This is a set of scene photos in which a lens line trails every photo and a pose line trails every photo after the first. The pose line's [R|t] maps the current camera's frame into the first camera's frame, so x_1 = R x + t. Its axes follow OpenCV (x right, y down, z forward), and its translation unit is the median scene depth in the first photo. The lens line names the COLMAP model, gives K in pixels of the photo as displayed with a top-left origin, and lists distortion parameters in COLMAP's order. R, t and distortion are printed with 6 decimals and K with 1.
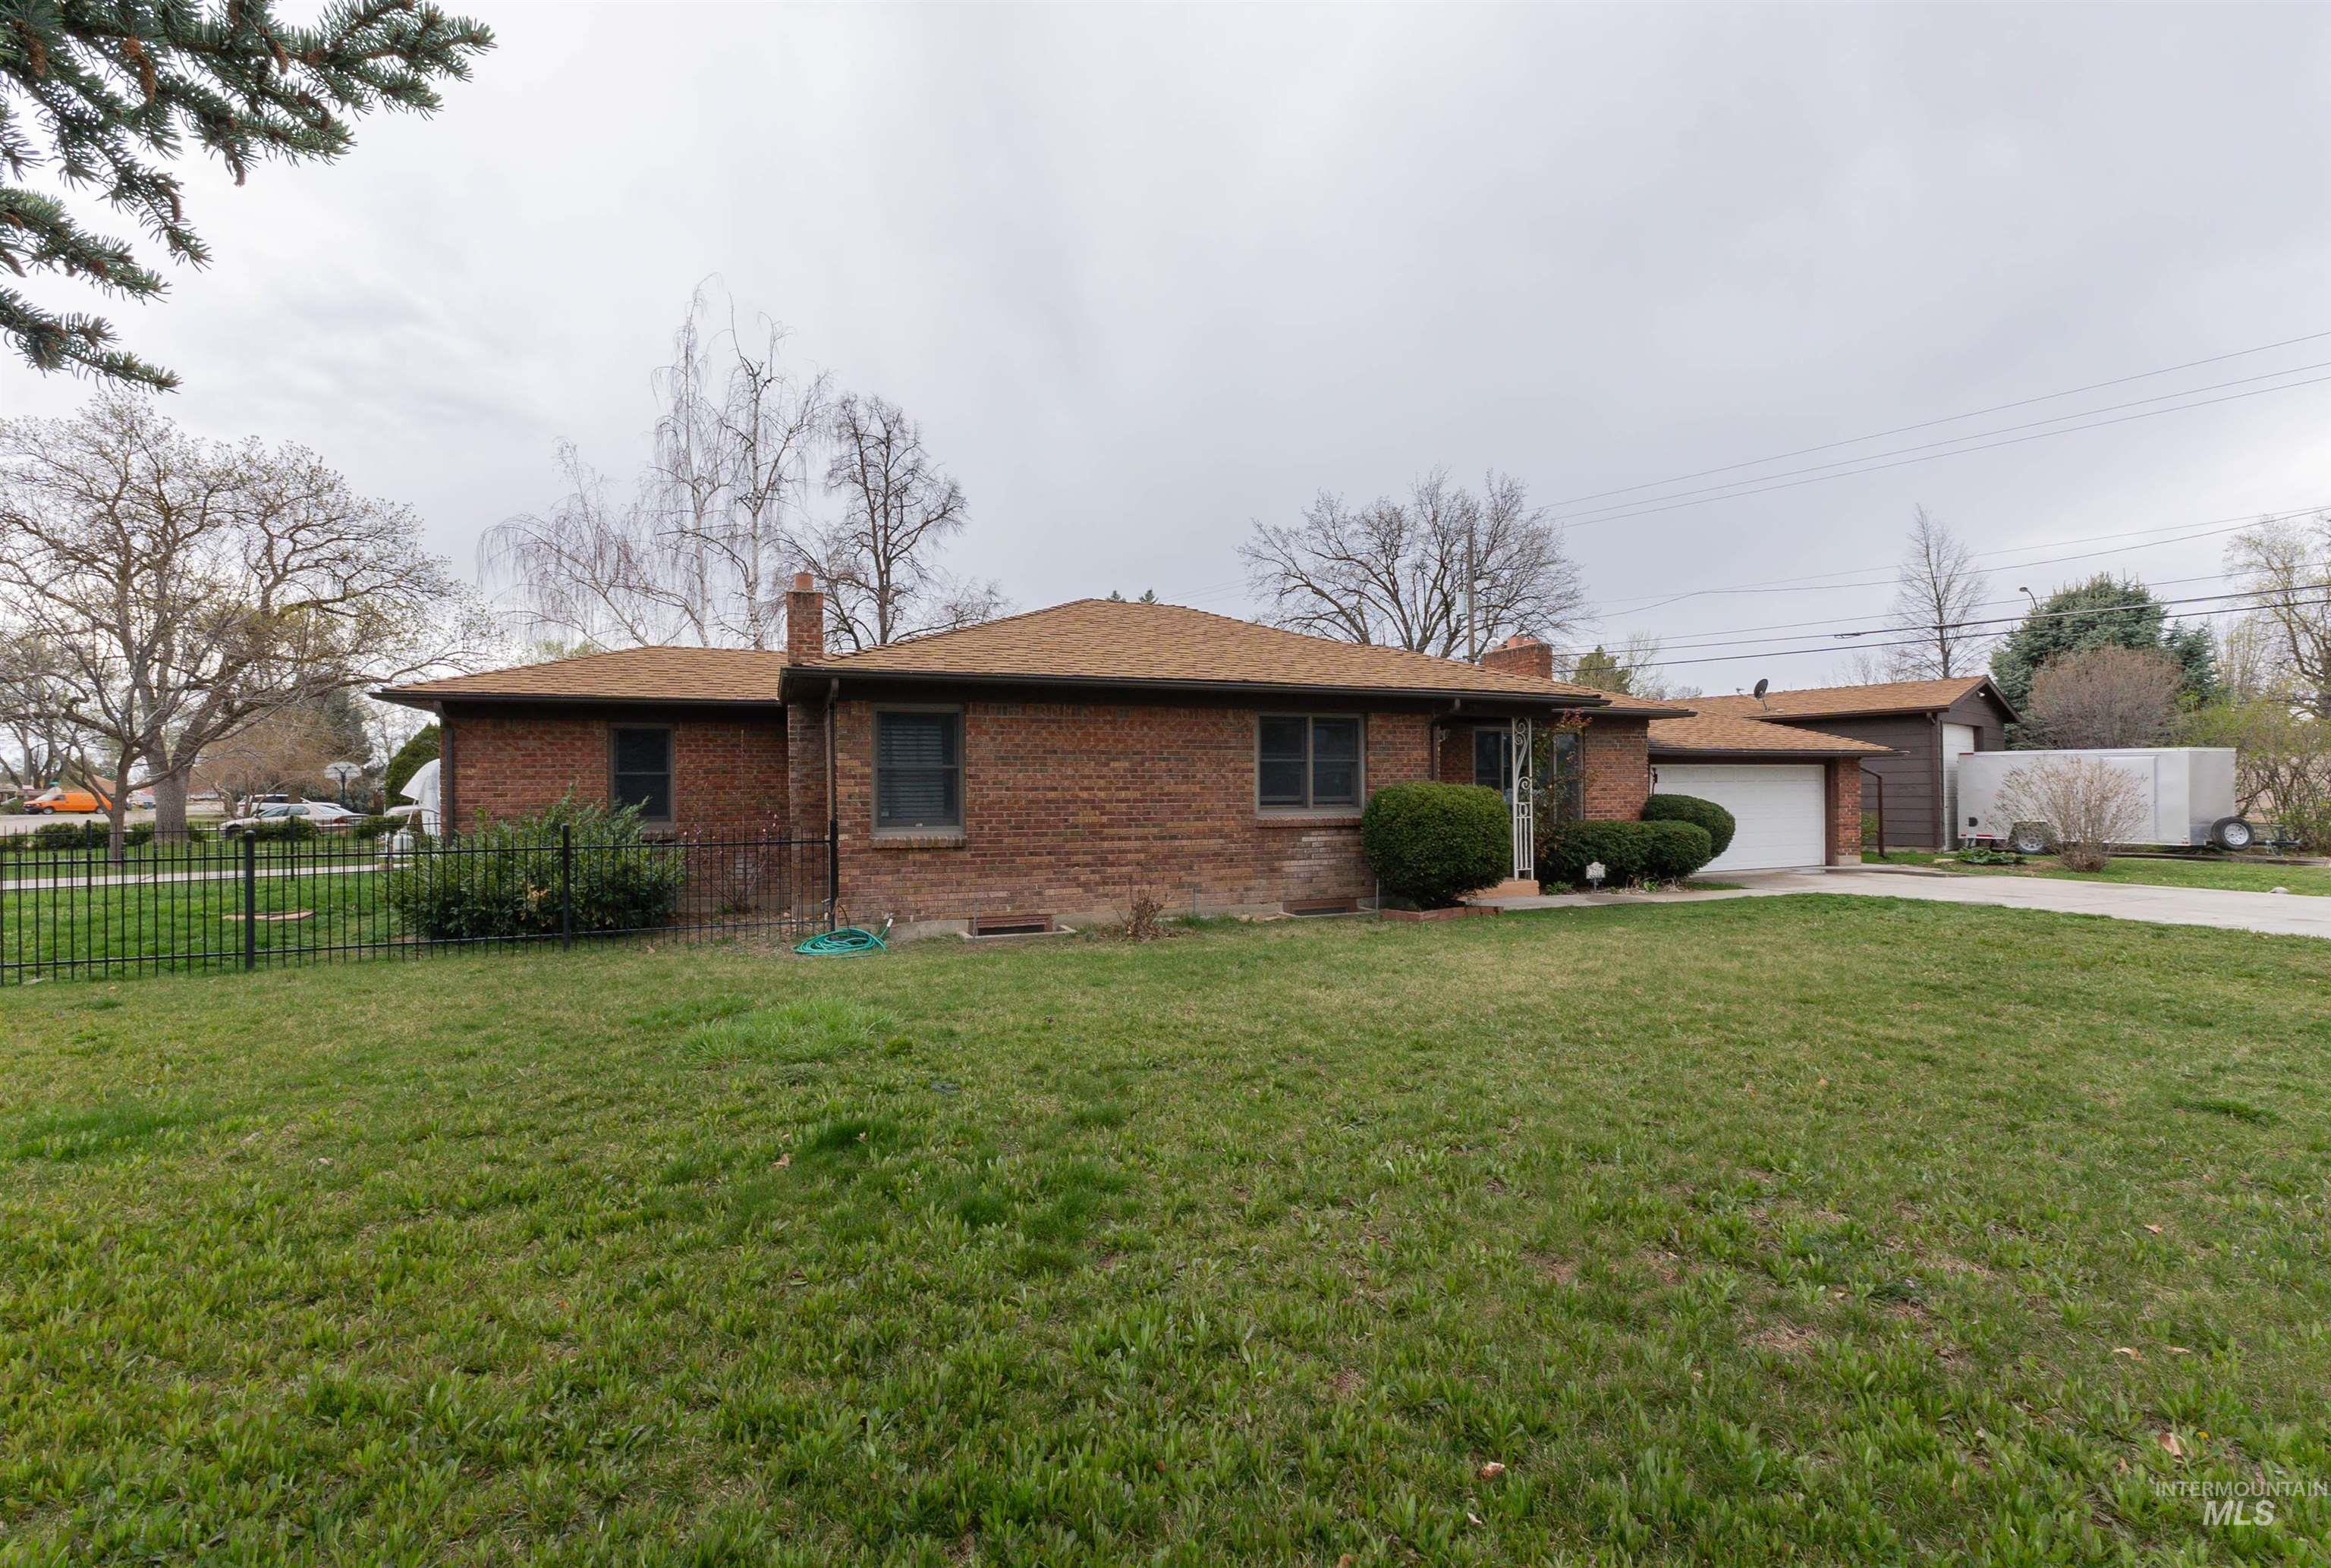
lens RADIAL K [[1001.4, 0, 1185.1], [0, 1001.4, 794.7], [0, 0, 1]] dist [0.002415, 0.000123]
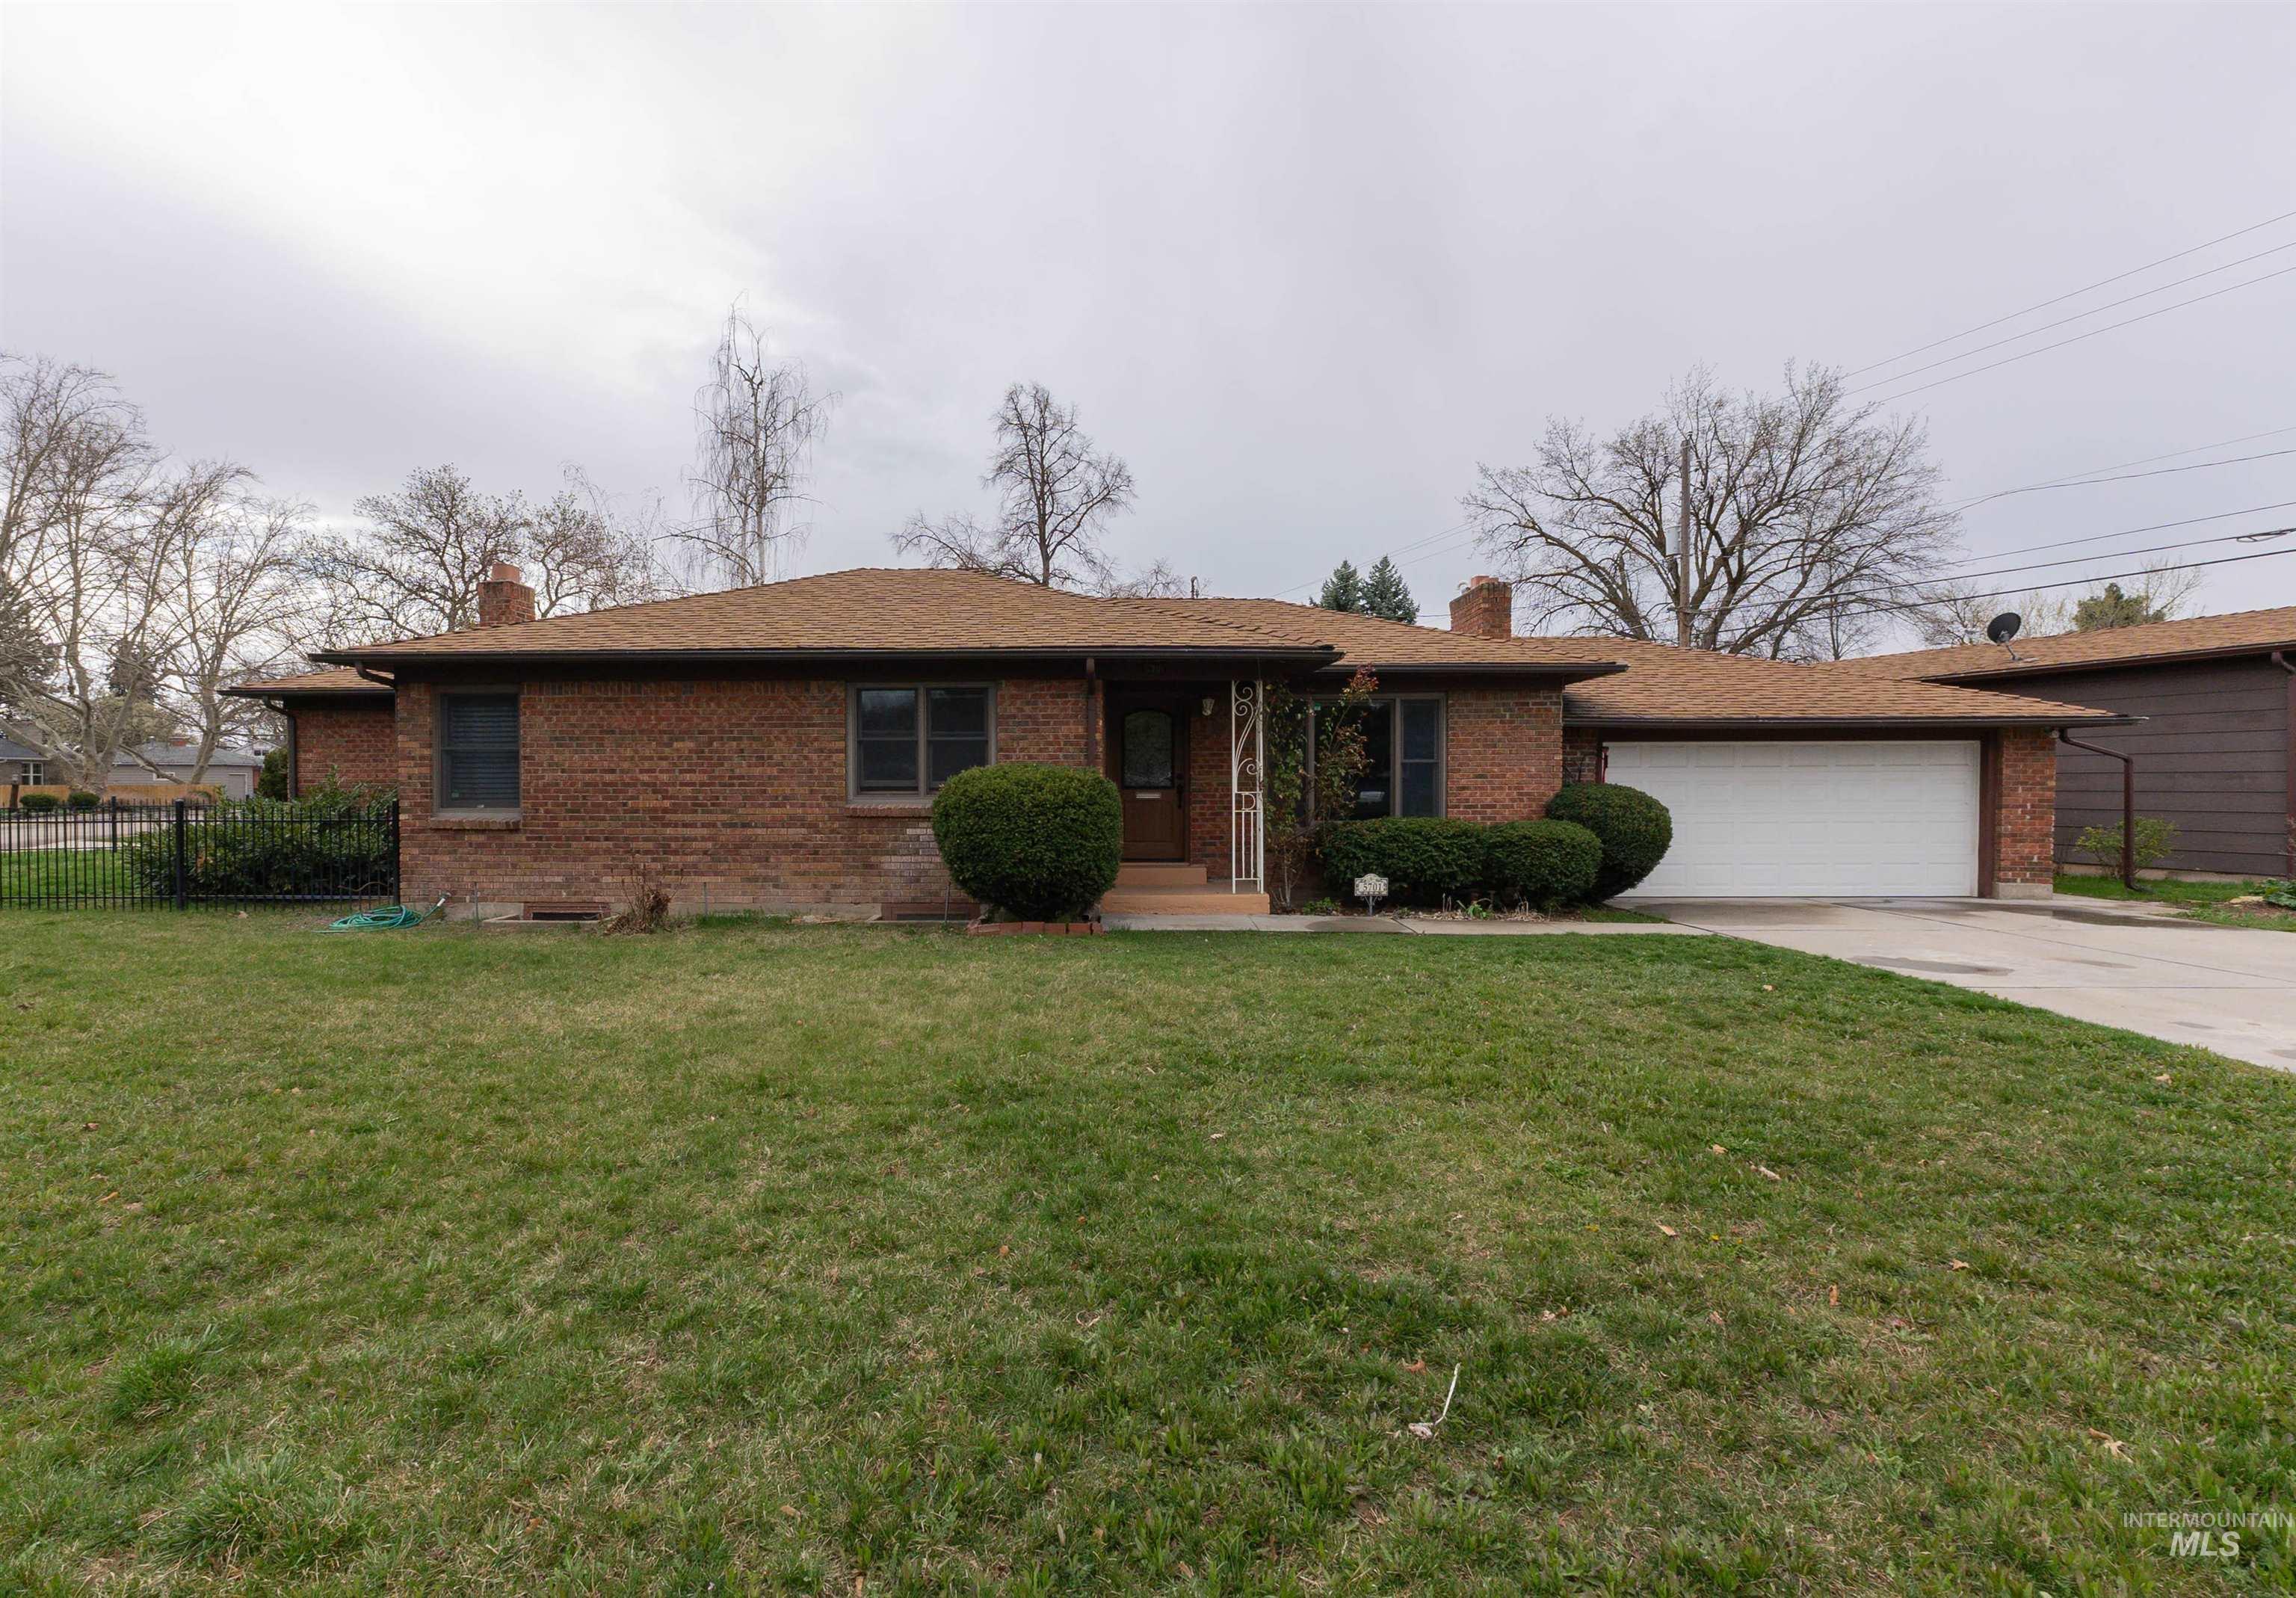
lens RADIAL K [[1025.0, 0, 1134.6], [0, 1025.0, 793.9], [0, 0, 1]] dist [0.002477, -0.000707]
pose [[0.914046, 0.012271, -0.405425, 0.363969], [-0.007244, 0.999877, 0.013931, -0.000566], [0.405546, -0.009797, 0.914022, 0.158528]]
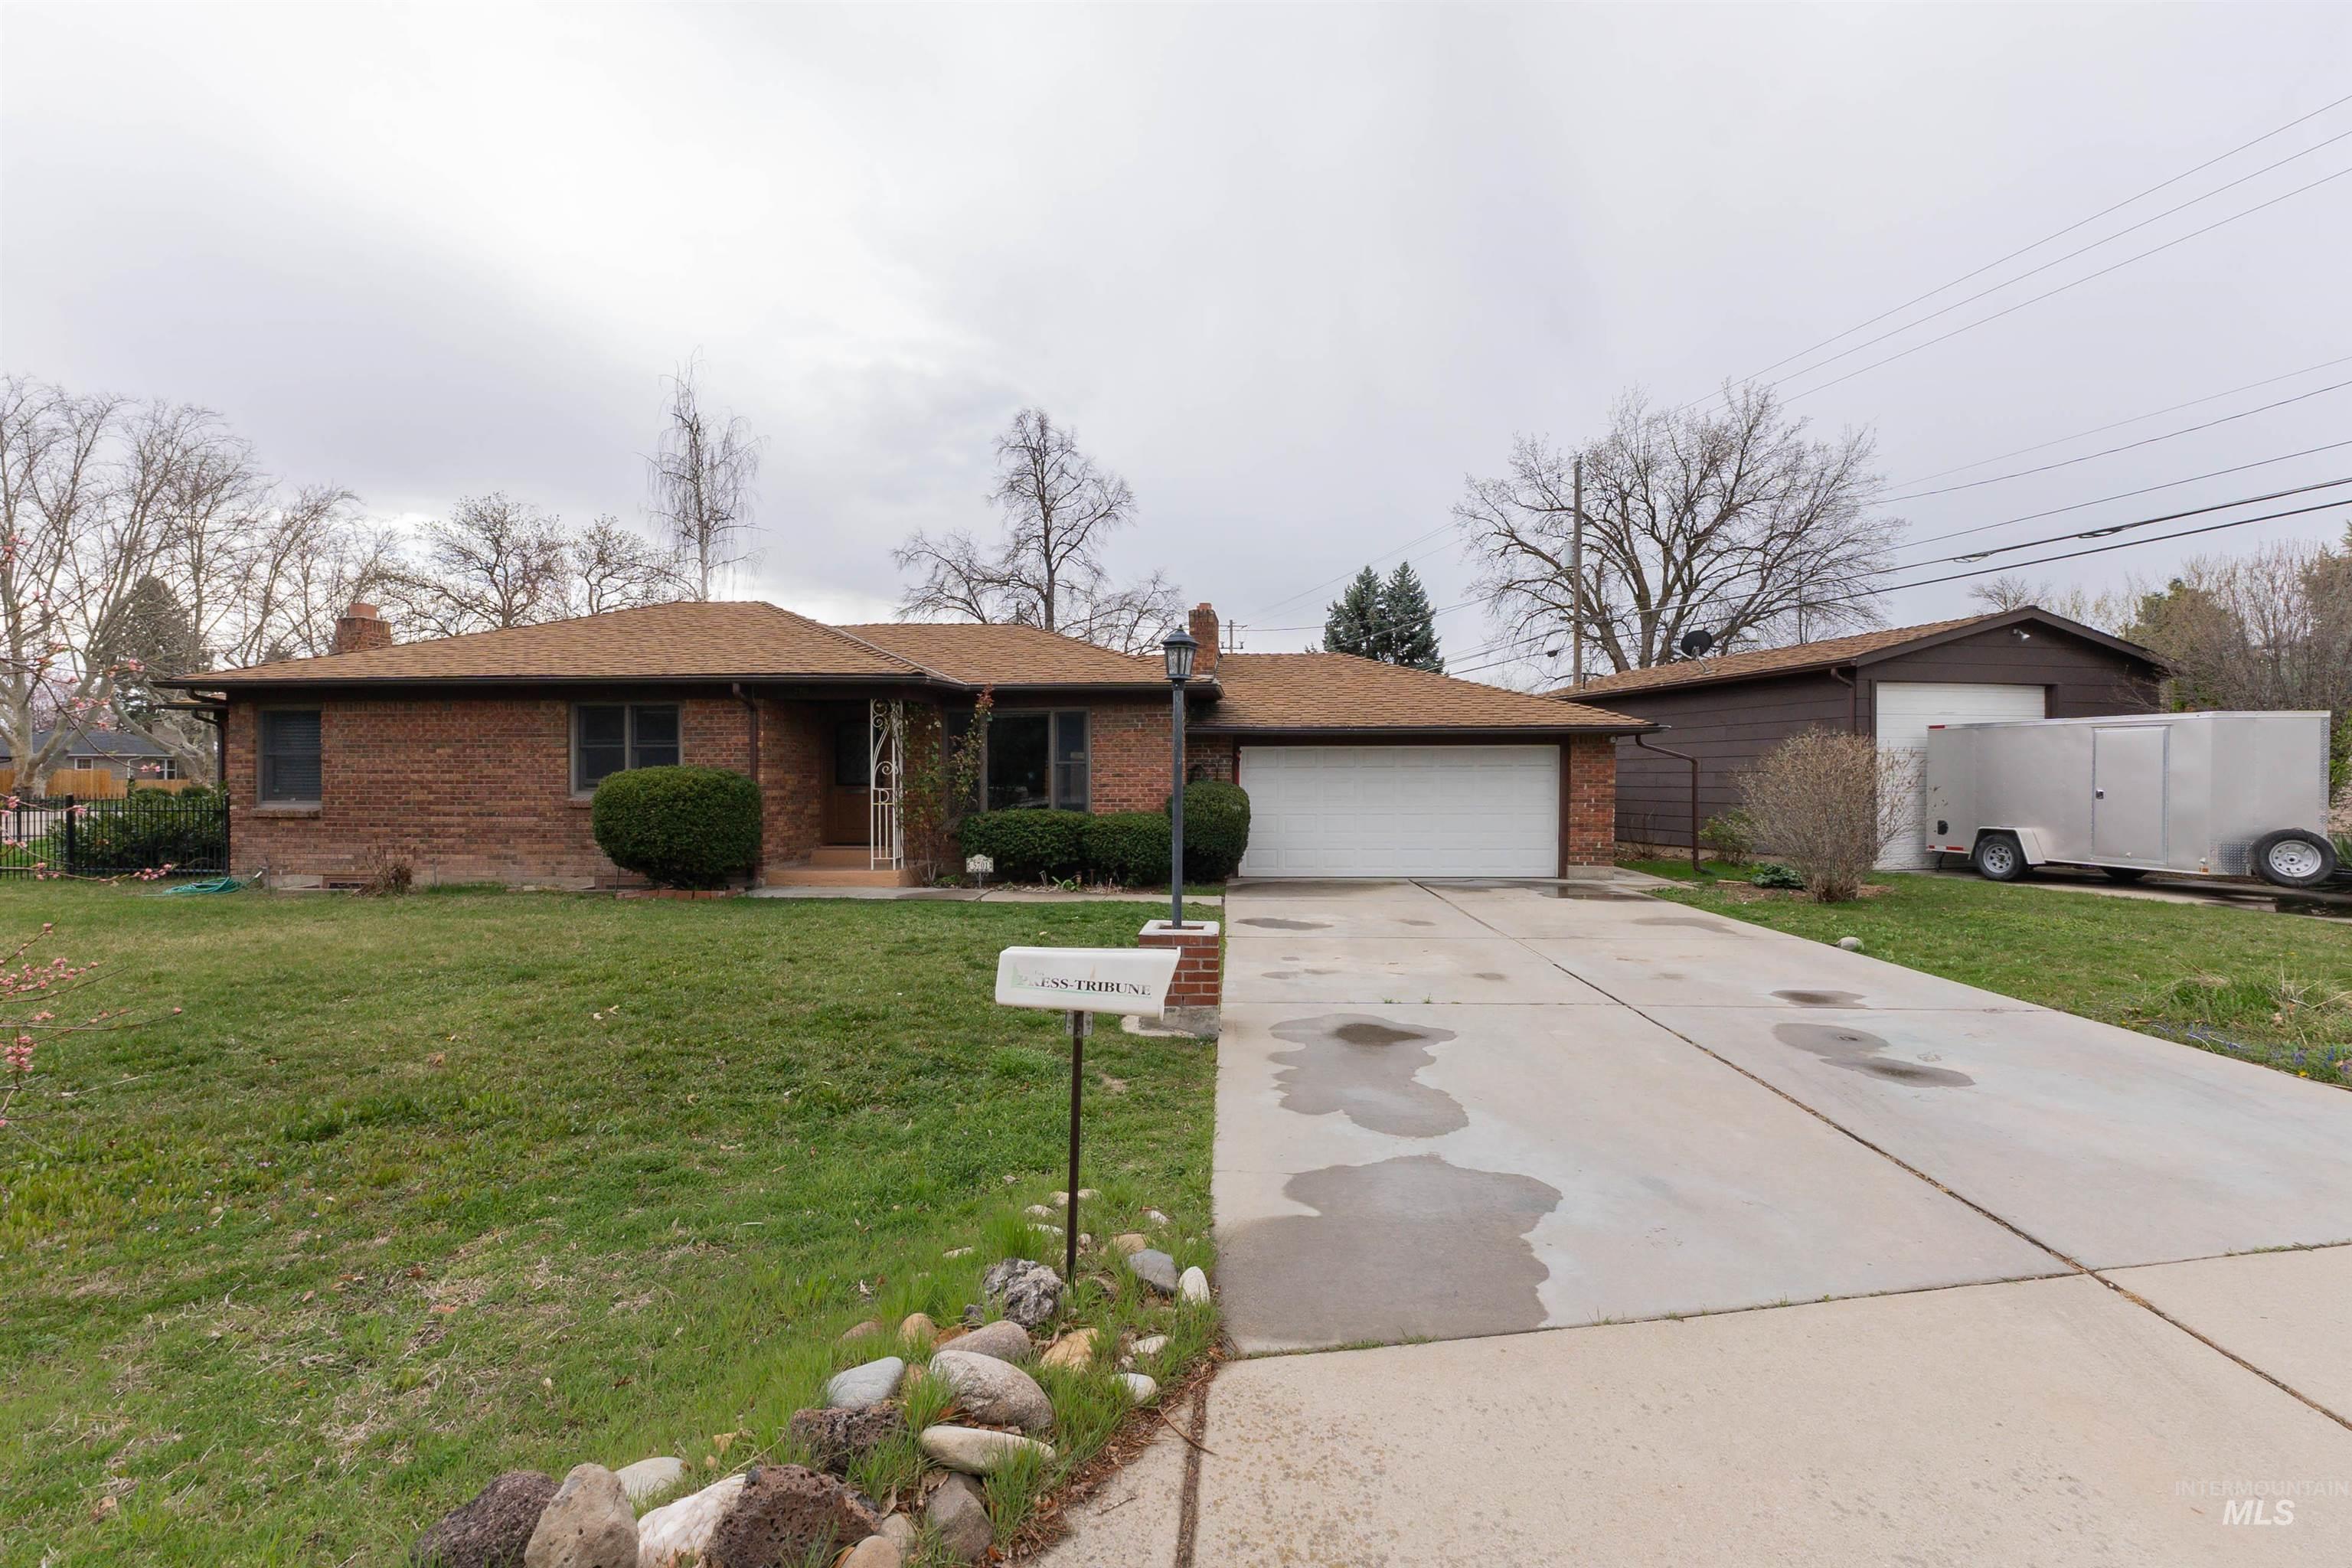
lens RADIAL K [[991.9, 0, 1183.8], [0, 991.9, 781.7], [0, 0, 1]] dist [-0.000338, 0.000581]
pose [[0.896662, 0.010012, -0.442602, 0.636146], [-0.007206, 0.999942, 0.008022, -0.005088], [0.442657, -0.004003, 0.896682, 0.179762]]
